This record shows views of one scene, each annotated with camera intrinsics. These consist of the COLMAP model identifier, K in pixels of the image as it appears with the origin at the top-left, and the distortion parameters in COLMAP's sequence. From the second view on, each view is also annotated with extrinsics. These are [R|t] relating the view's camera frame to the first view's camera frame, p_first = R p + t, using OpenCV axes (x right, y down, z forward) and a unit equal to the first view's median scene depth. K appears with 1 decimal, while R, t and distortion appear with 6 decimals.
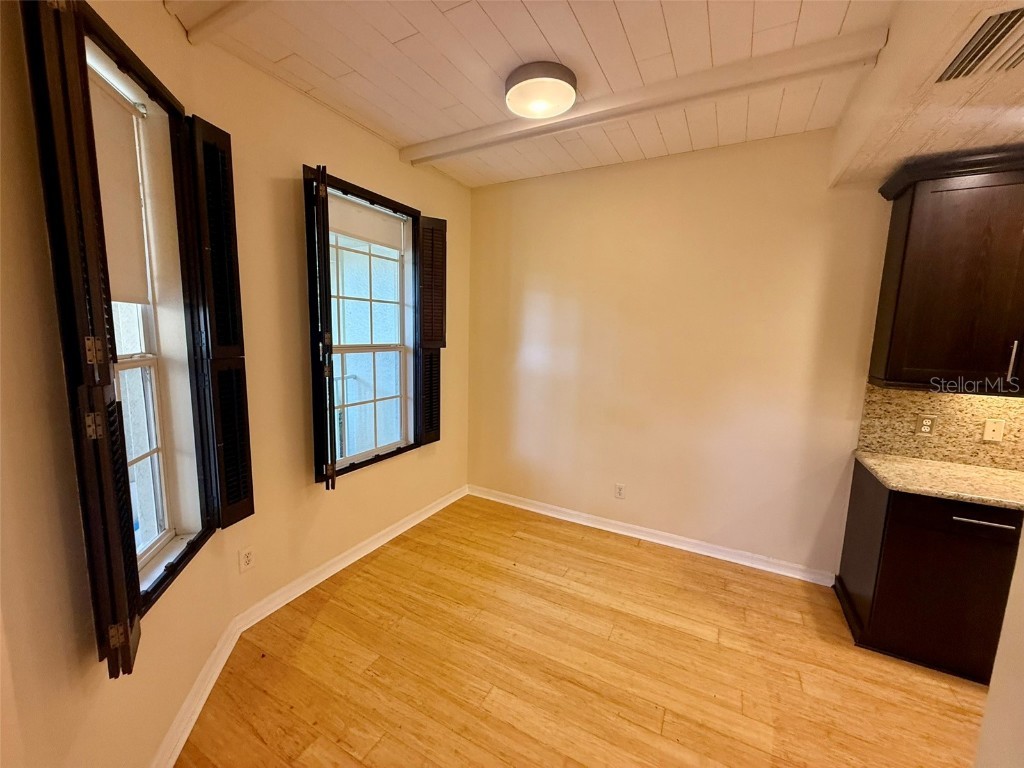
lens RADIAL K [[406.8, 0, 510.1], [0, 406.8, 383.5], [0, 0, 1]] dist [-0.000140, 0.000233]
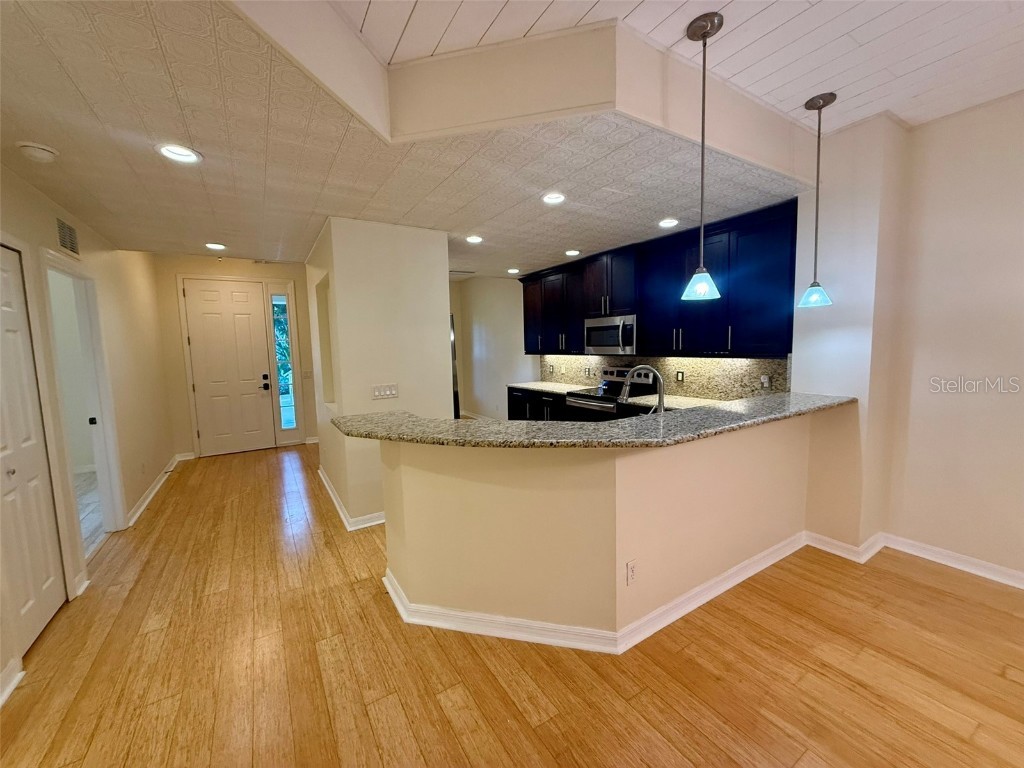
lens RADIAL K [[406.8, 0, 508.0], [0, 406.8, 384.1], [0, 0, 1]] dist [-0.000140, 0.000233]
pose [[0.864412, 0.002023, -0.502781, 2.101203], [-0.019364, 0.999384, -0.029271, 0.282260], [0.502412, 0.035038, 0.863918, -1.383208]]
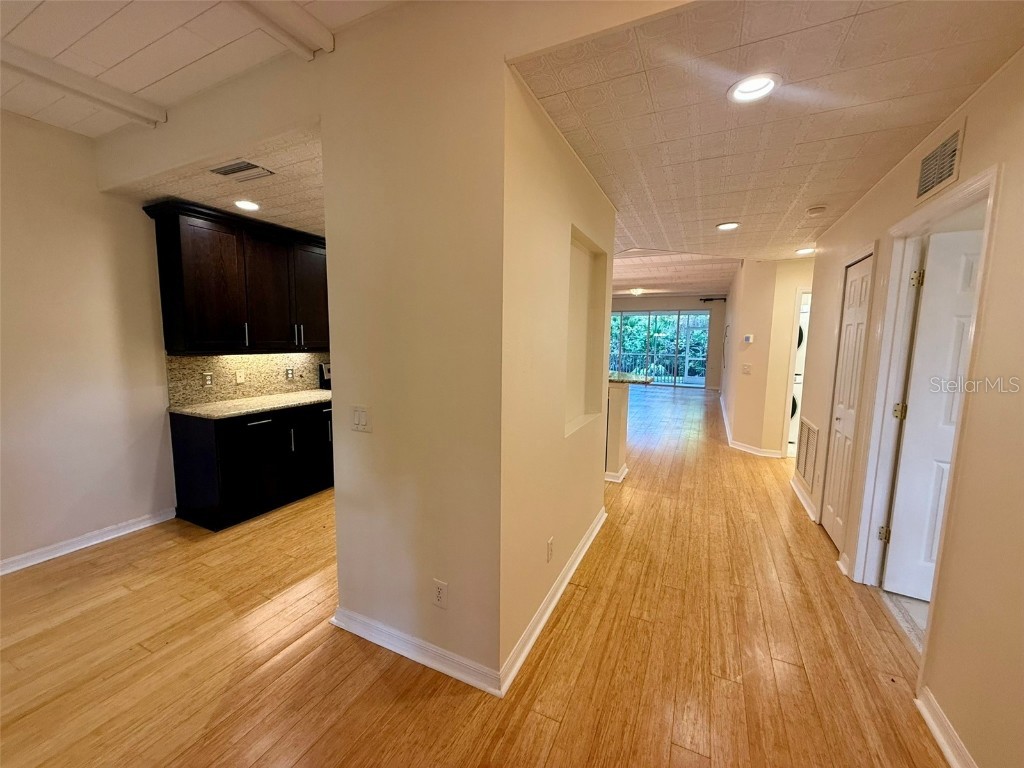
lens RADIAL K [[406.8, 0, 509.3], [0, 406.8, 381.9], [0, 0, 1]] dist [-0.000140, 0.000233]
pose [[-0.041544, -0.134709, 0.990014, -0.522050], [0.118246, 0.983243, 0.138749, 0.032782], [-0.992115, 0.122830, -0.024919, -0.069385]]
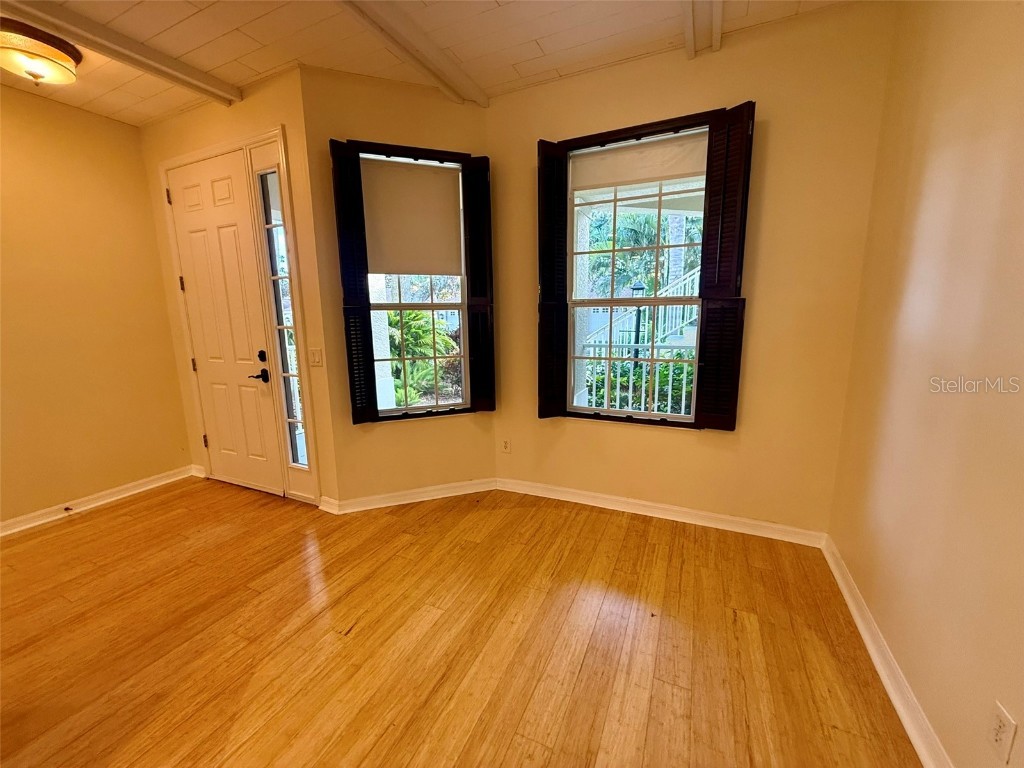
lens RADIAL K [[406.8, 0, 507.0], [0, 406.8, 383.8], [0, 0, 1]] dist [-0.000140, 0.000233]
pose [[0.053955, 0.142738, -0.988289, 0.727632], [-0.113874, 0.984153, 0.135924, 0.009514], [0.992029, 0.105207, 0.069354, 0.815185]]
